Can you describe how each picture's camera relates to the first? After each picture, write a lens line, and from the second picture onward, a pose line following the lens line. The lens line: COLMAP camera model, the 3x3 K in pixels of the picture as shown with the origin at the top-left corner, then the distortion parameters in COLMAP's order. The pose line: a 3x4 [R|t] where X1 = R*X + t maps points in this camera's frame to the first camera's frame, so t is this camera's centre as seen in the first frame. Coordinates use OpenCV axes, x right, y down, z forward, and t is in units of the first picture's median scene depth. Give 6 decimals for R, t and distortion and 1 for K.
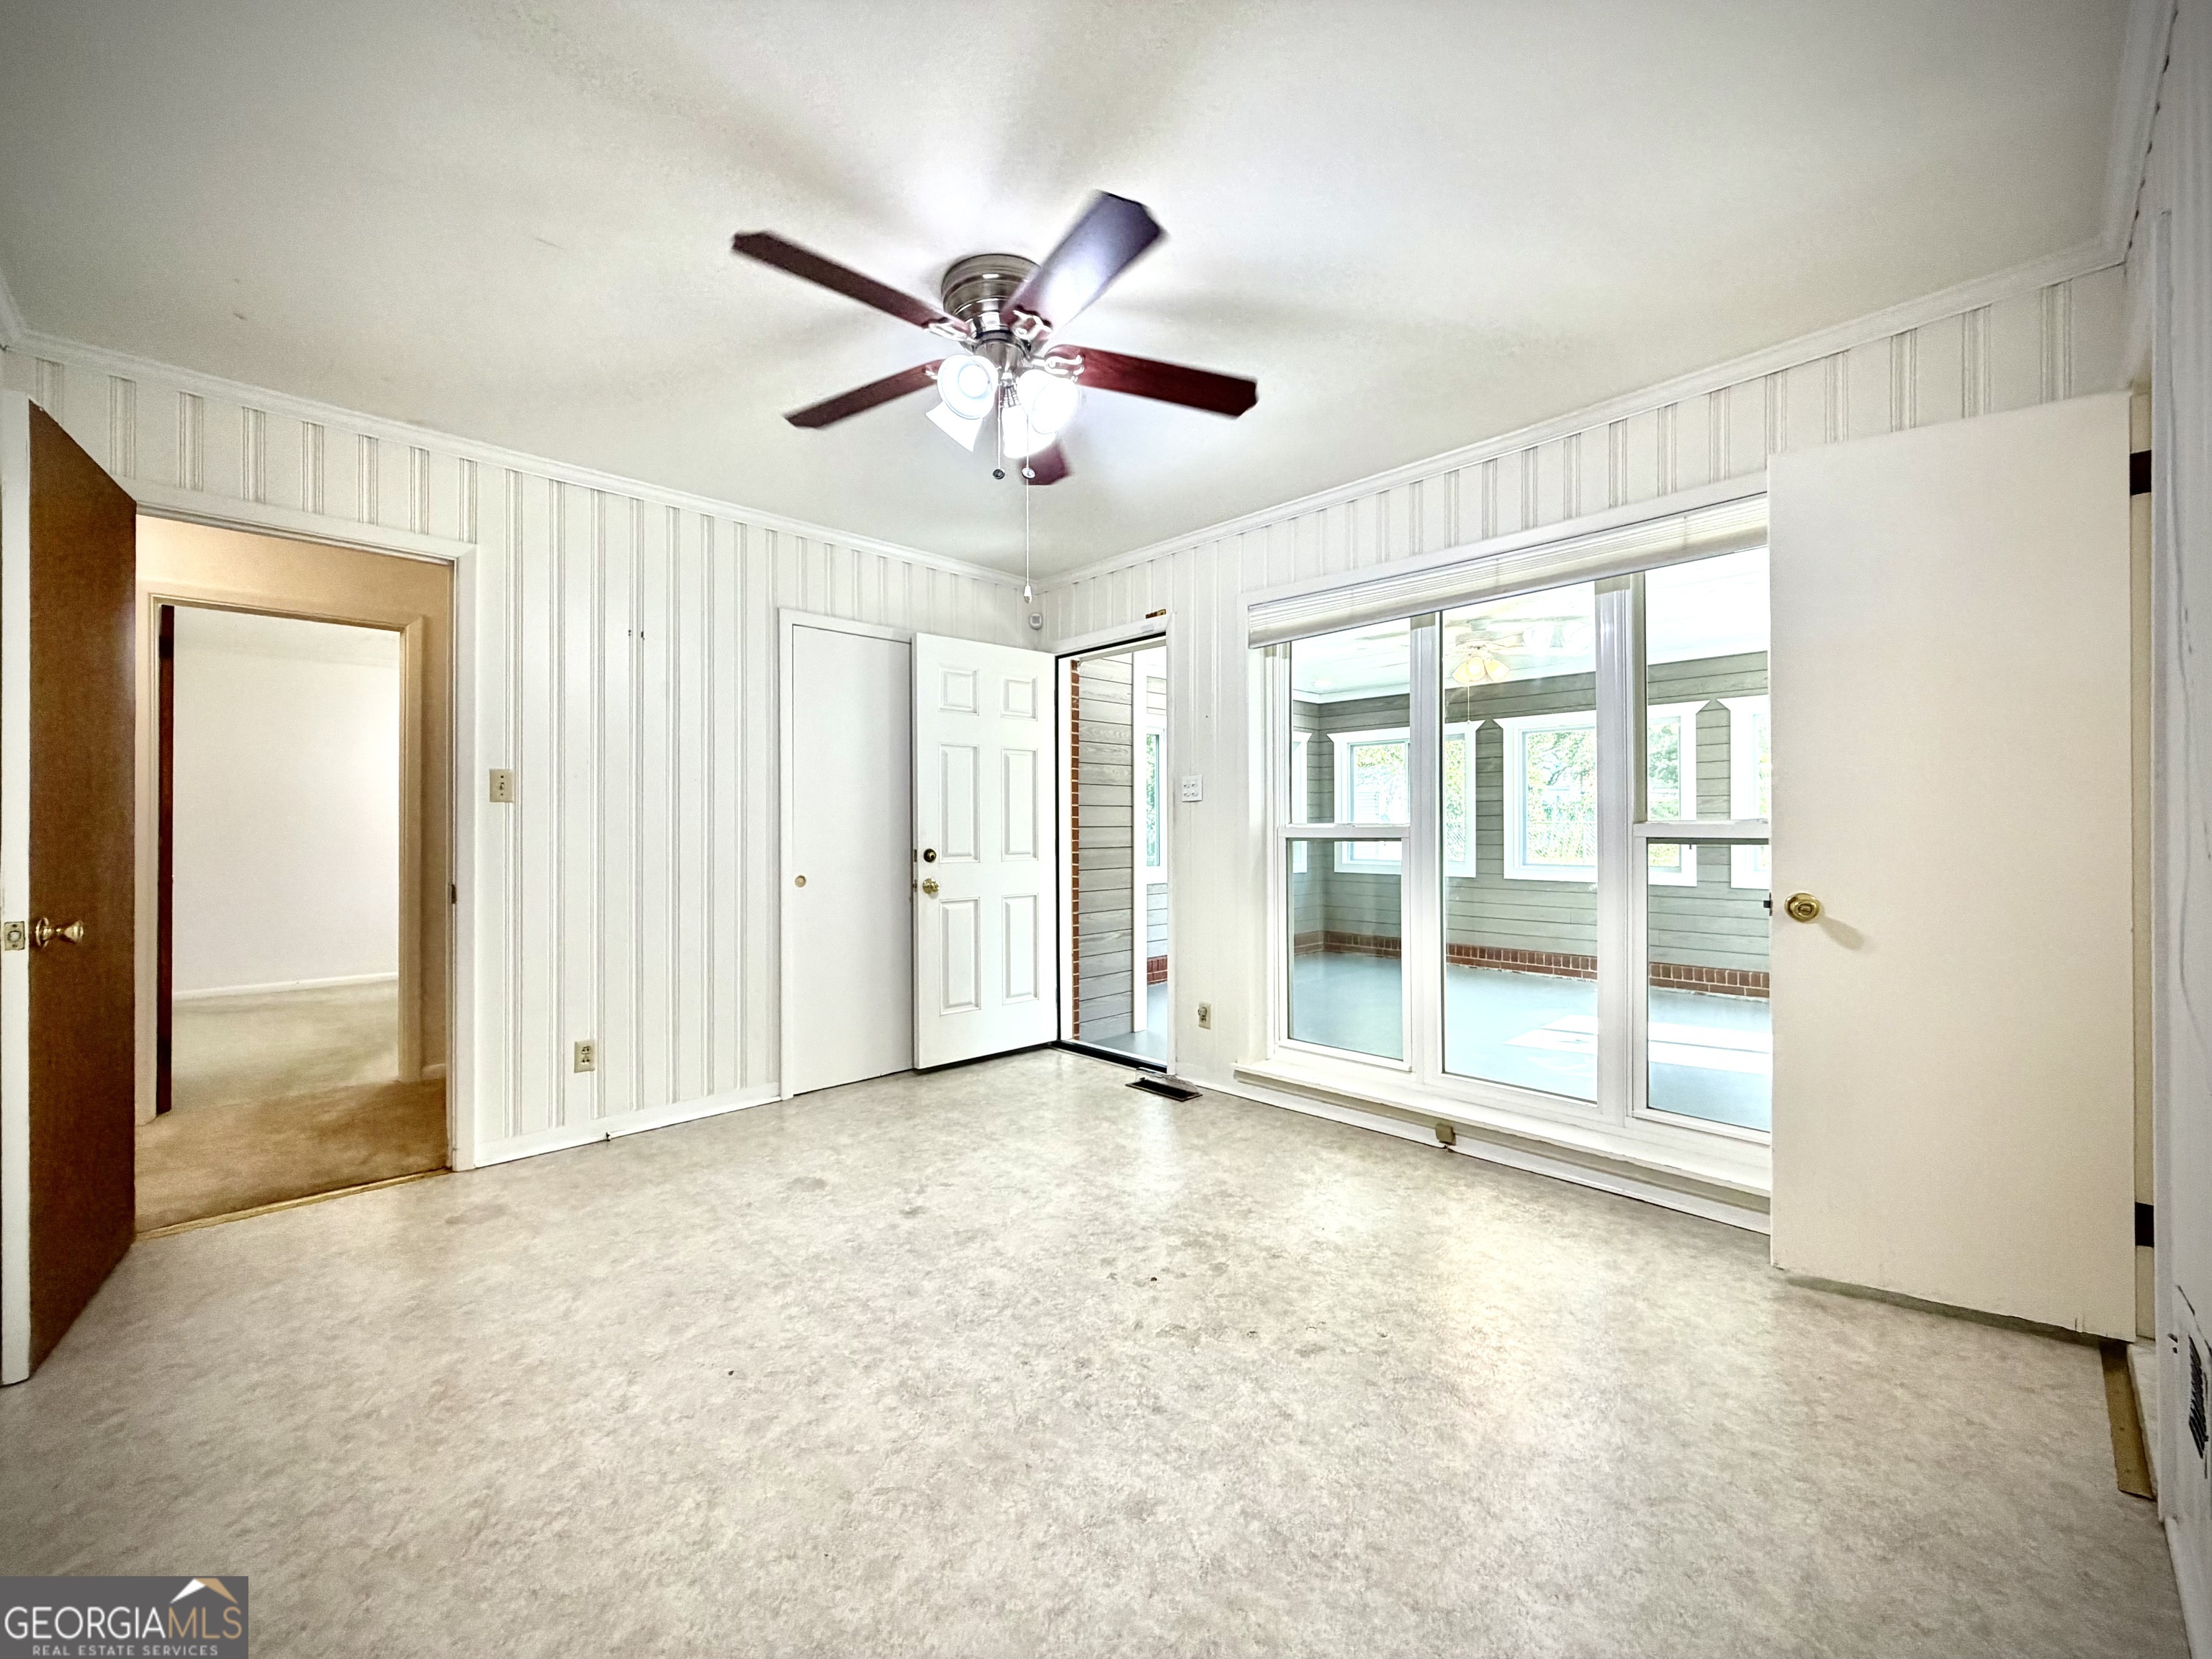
lens RADIAL K [[884.8, 0, 1101.4], [0, 884.8, 818.6], [0, 0, 1]] dist [-0.002575, 0.000970]
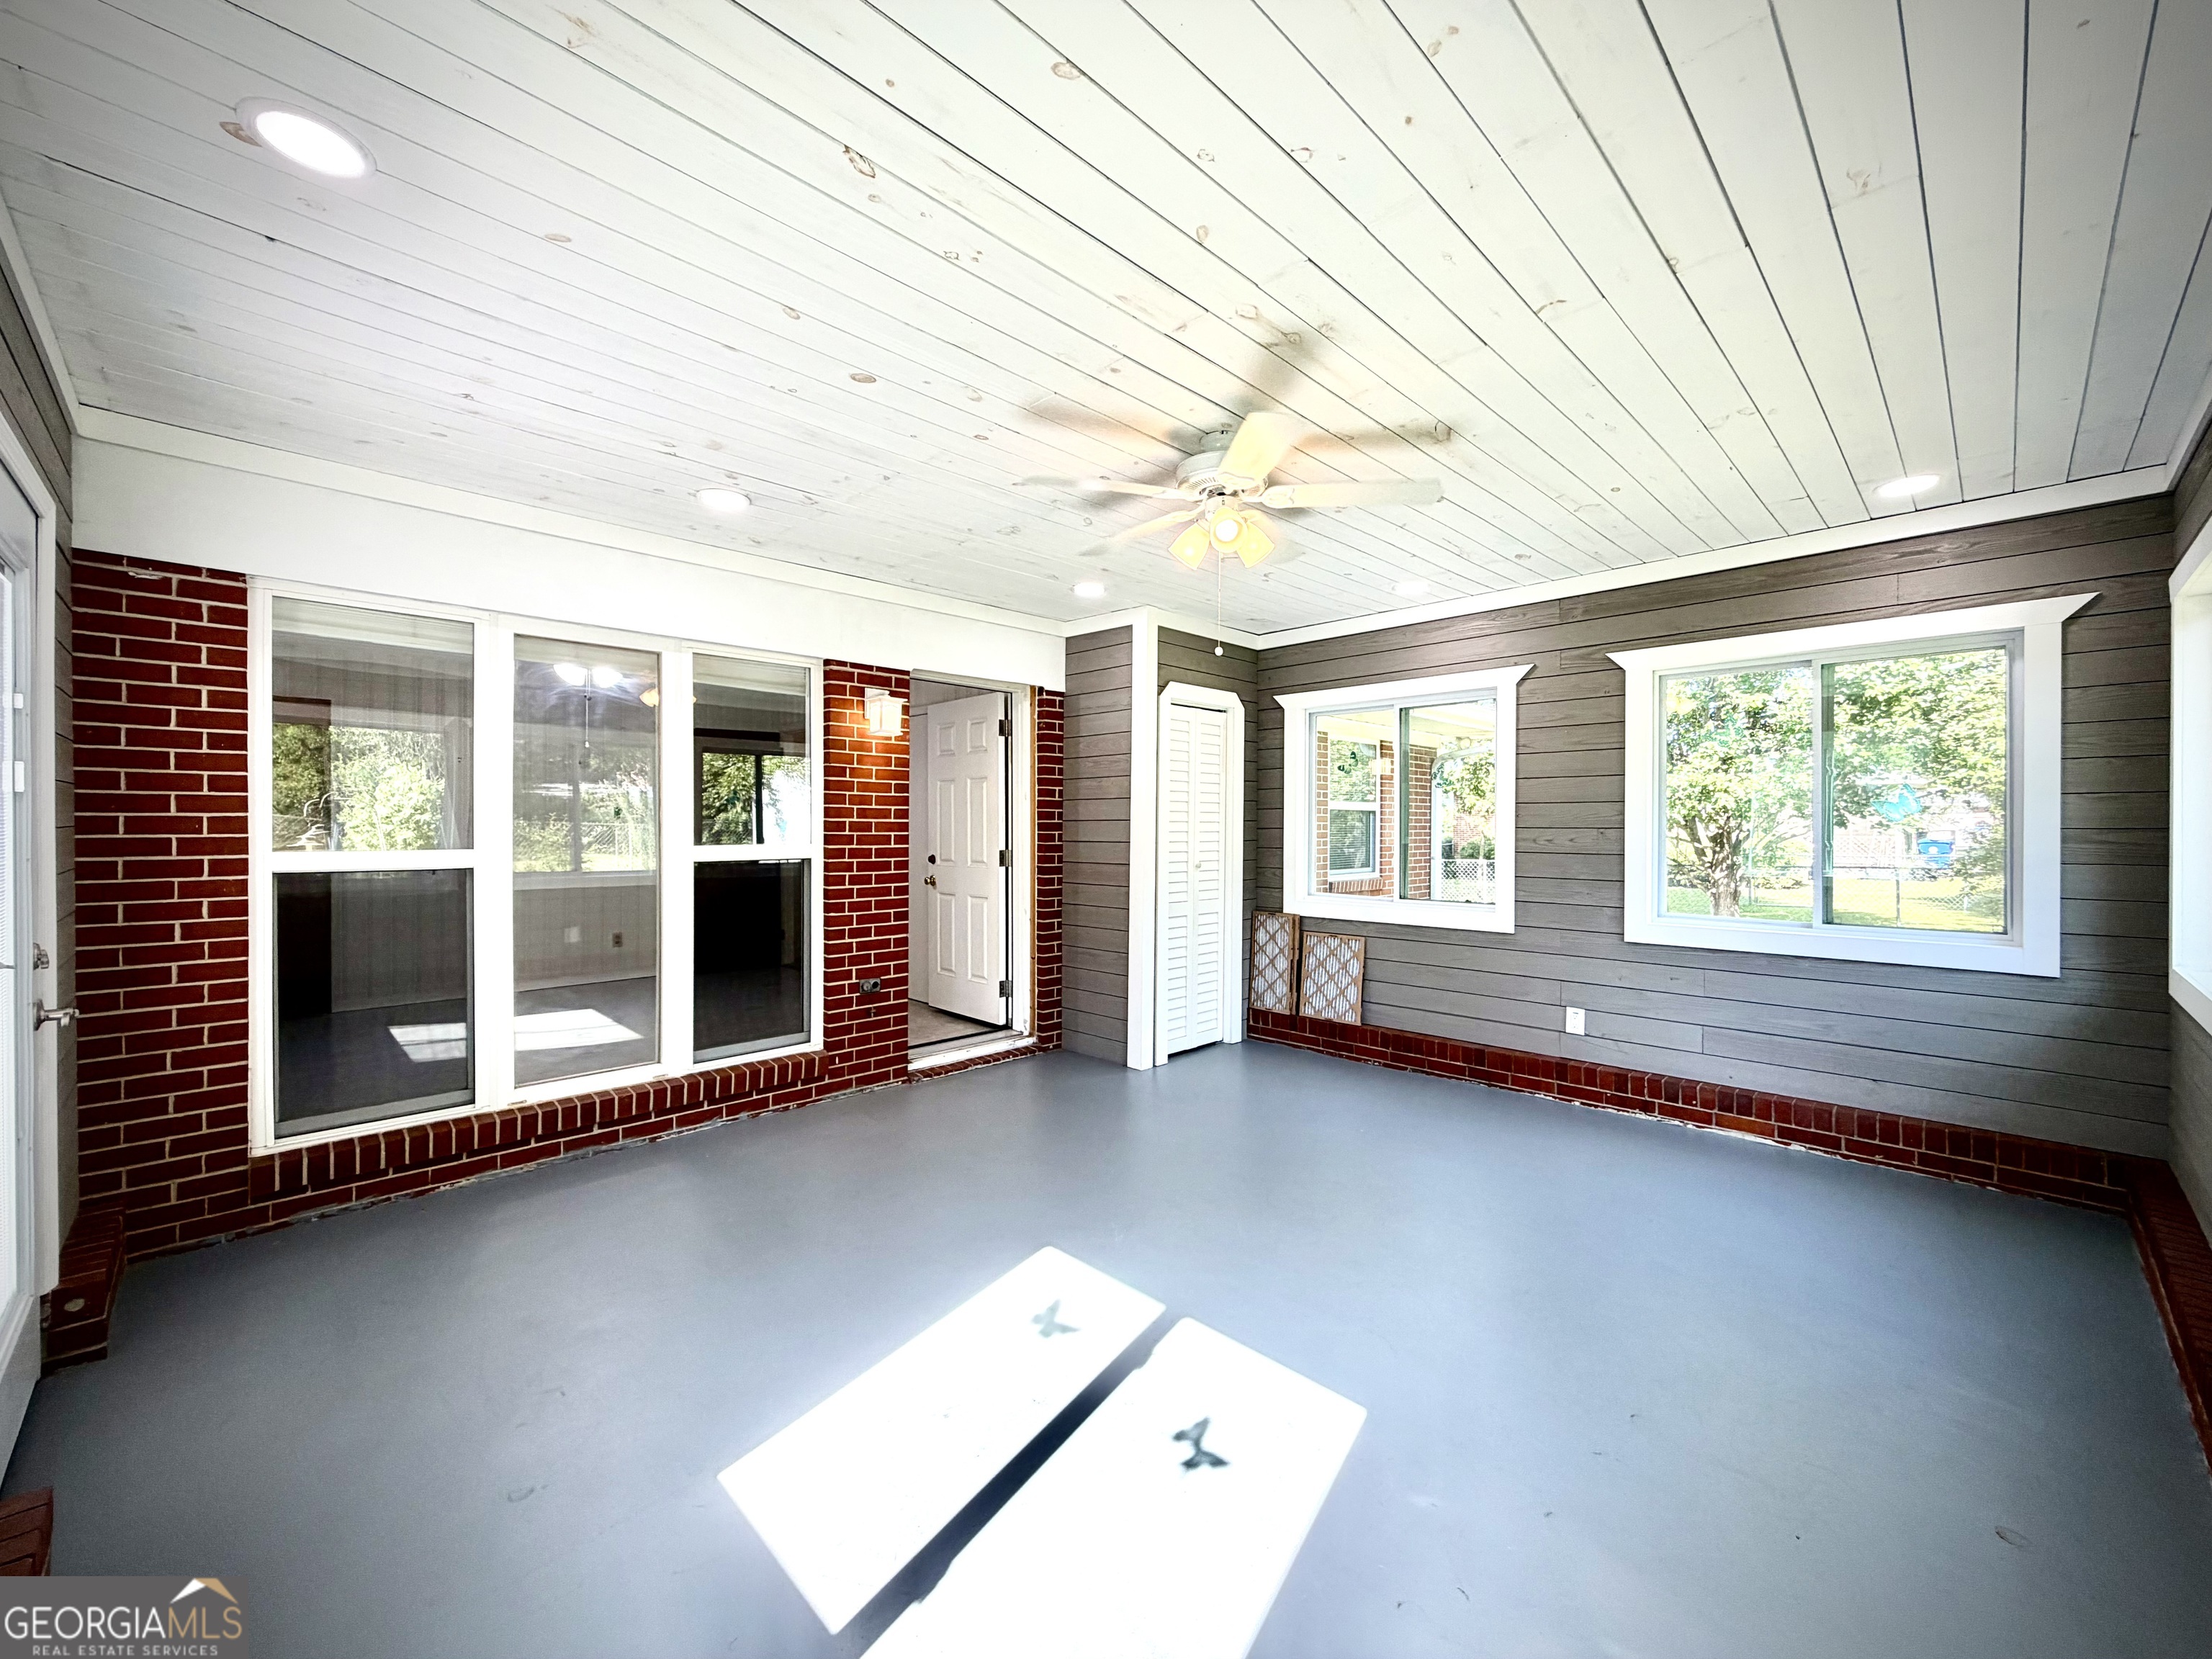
lens RADIAL K [[884.8, 0, 1103.1], [0, 884.8, 826.8], [0, 0, 1]] dist [-0.002575, 0.000970]
pose [[0.016490, 0.008106, -0.999831, 1.502559], [0.011523, 0.999899, 0.008297, -0.022923], [0.999798, -0.011658, 0.016395, 1.523532]]
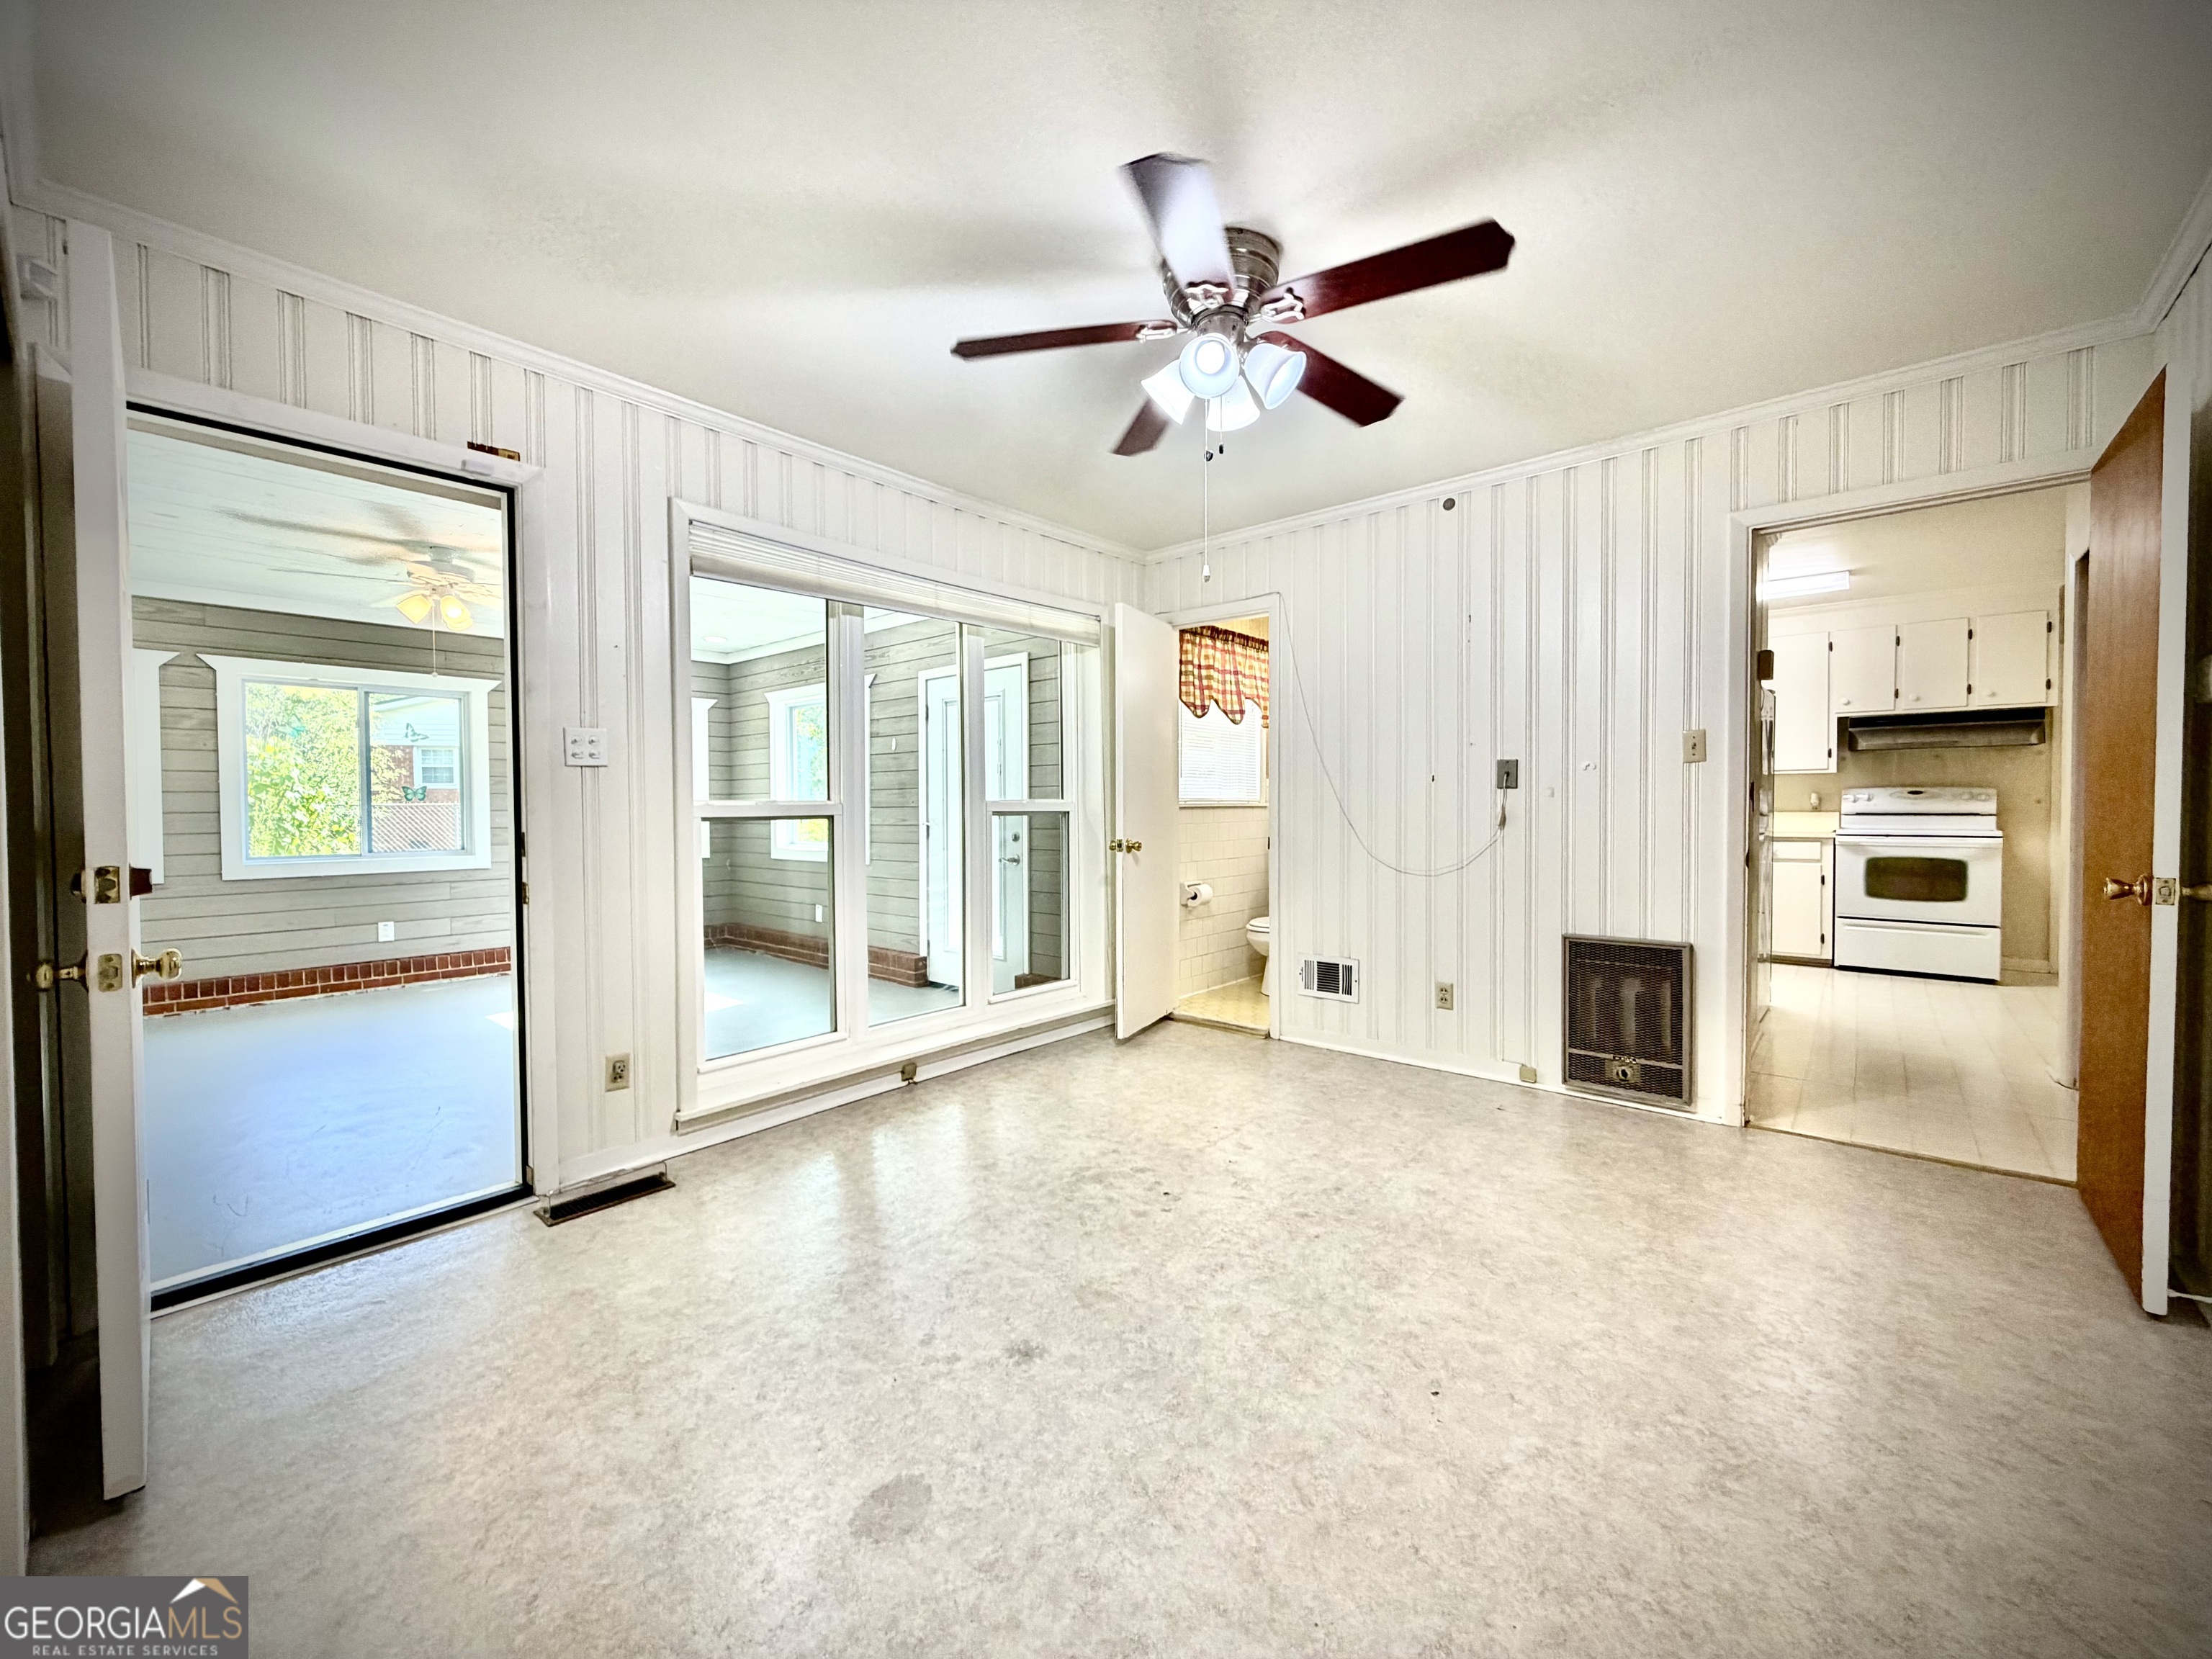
lens RADIAL K [[884.8, 0, 1101.8], [0, 884.8, 822.5], [0, 0, 1]] dist [-0.002575, 0.000970]
pose [[-0.088231, -0.016528, 0.995963, -0.707311], [-0.005634, 0.999855, 0.016094, 0.012200], [-0.996084, -0.004192, -0.088311, 0.782132]]
